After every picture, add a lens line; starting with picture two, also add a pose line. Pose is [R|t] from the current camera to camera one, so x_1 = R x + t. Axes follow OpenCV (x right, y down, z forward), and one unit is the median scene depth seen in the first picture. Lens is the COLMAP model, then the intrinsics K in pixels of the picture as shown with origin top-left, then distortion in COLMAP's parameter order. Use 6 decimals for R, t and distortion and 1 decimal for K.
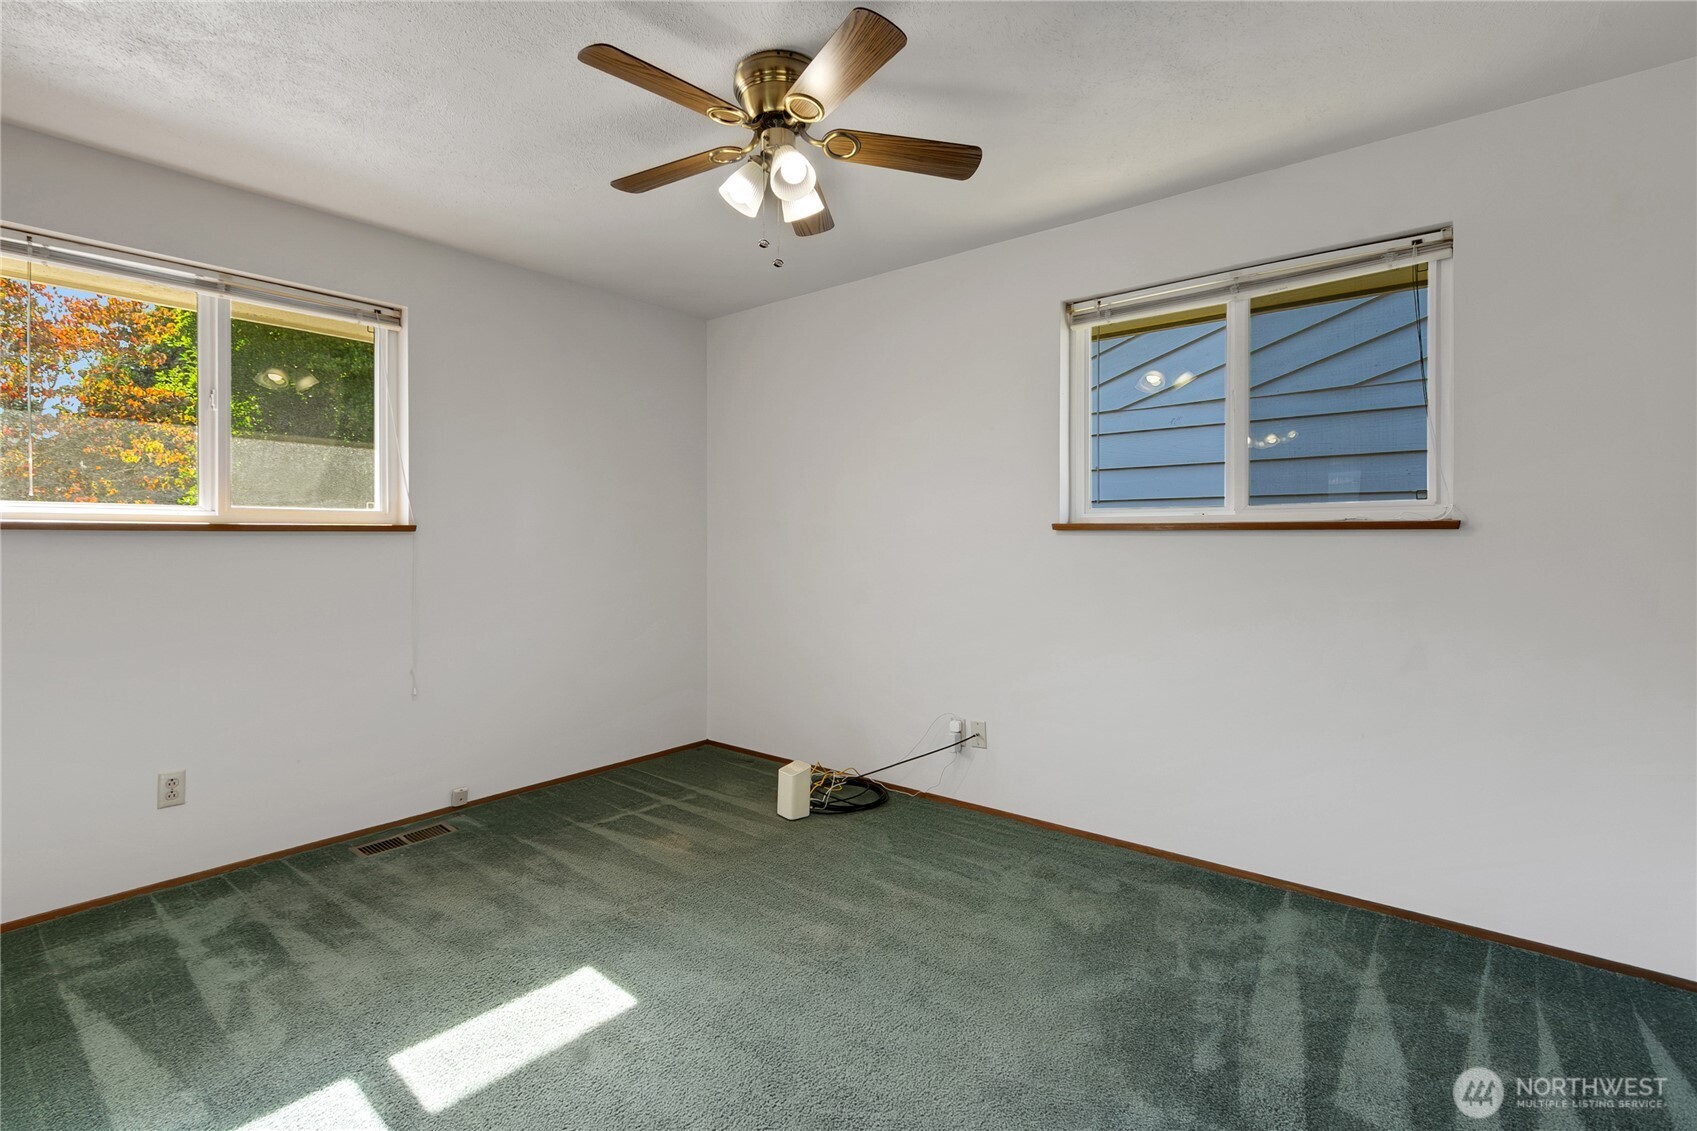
lens RADIAL K [[756.8, 0, 860.3], [0, 756.8, 528.3], [0, 0, 1]] dist [0.000997, -0.000377]
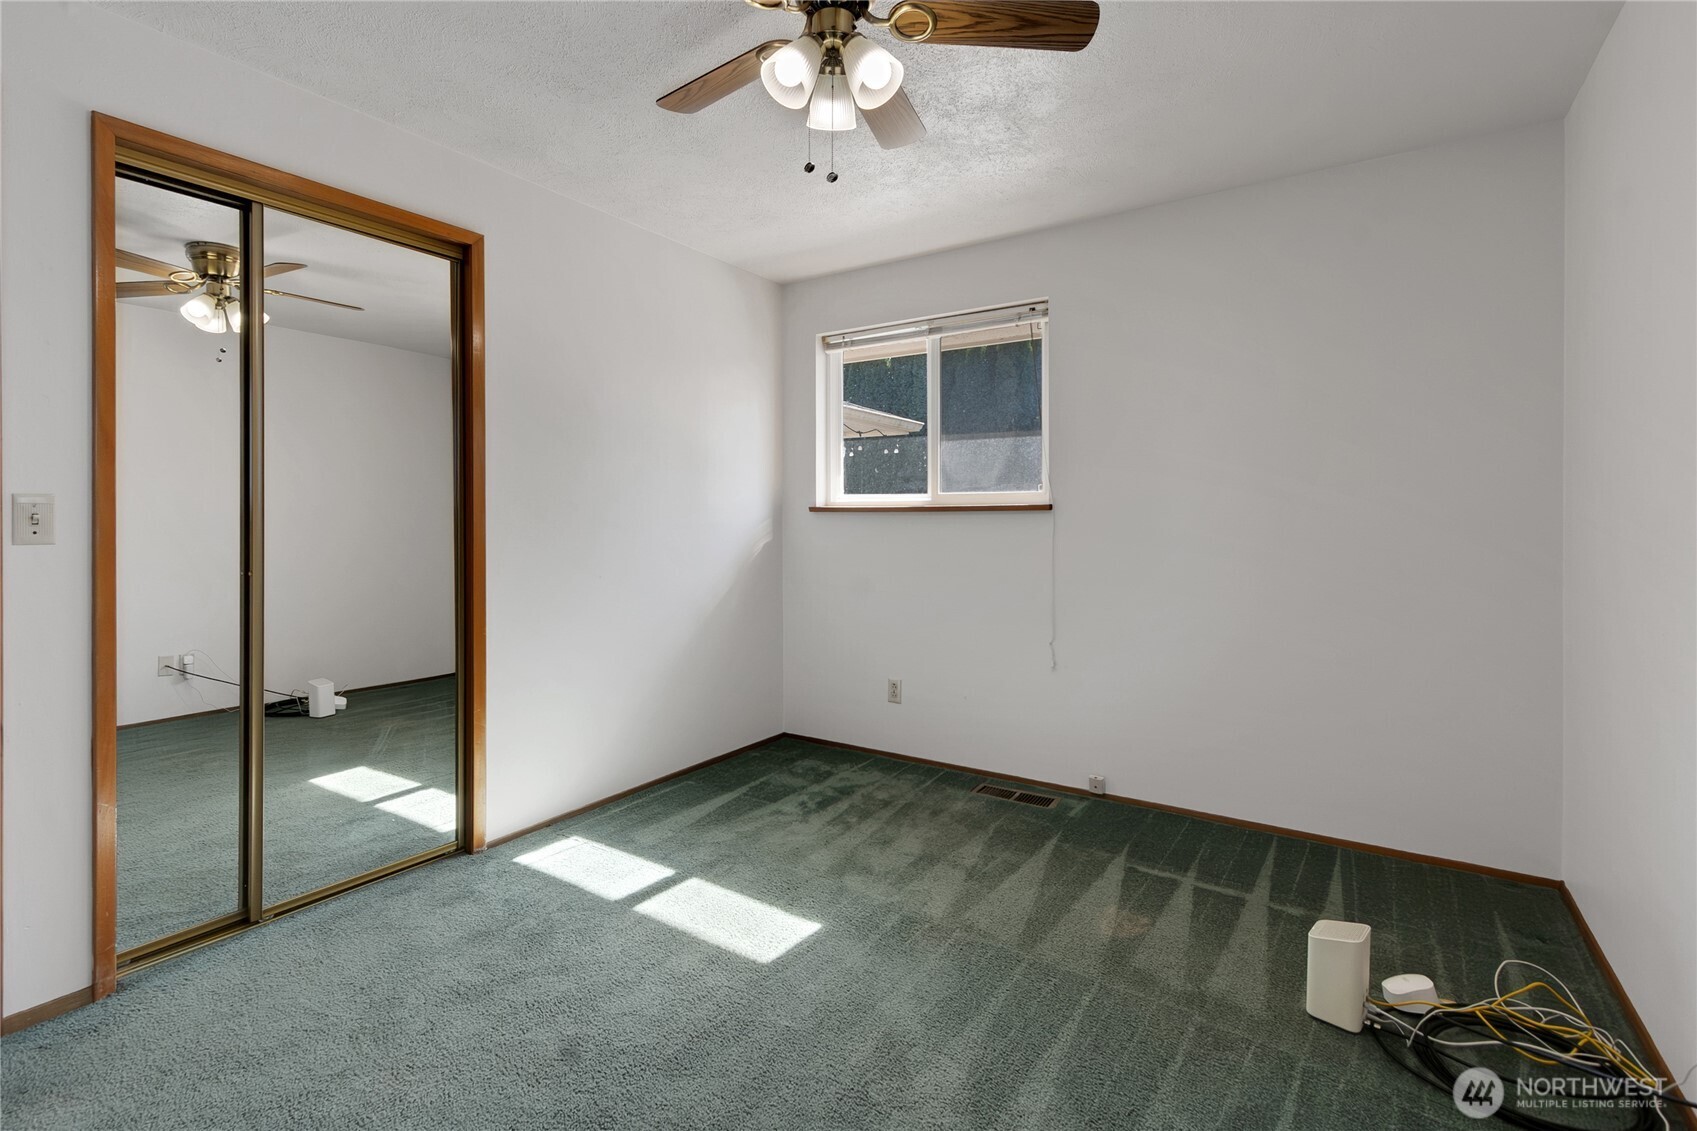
lens RADIAL K [[789.6, 0, 807.5], [0, 789.6, 521.8], [0, 0, 1]] dist [0.001249, -0.000404]
pose [[0.081823, 0.005610, -0.996631, 0.562736], [0.010255, 0.999926, 0.006470, 0.010696], [0.996594, -0.010750, 0.081760, 0.699069]]
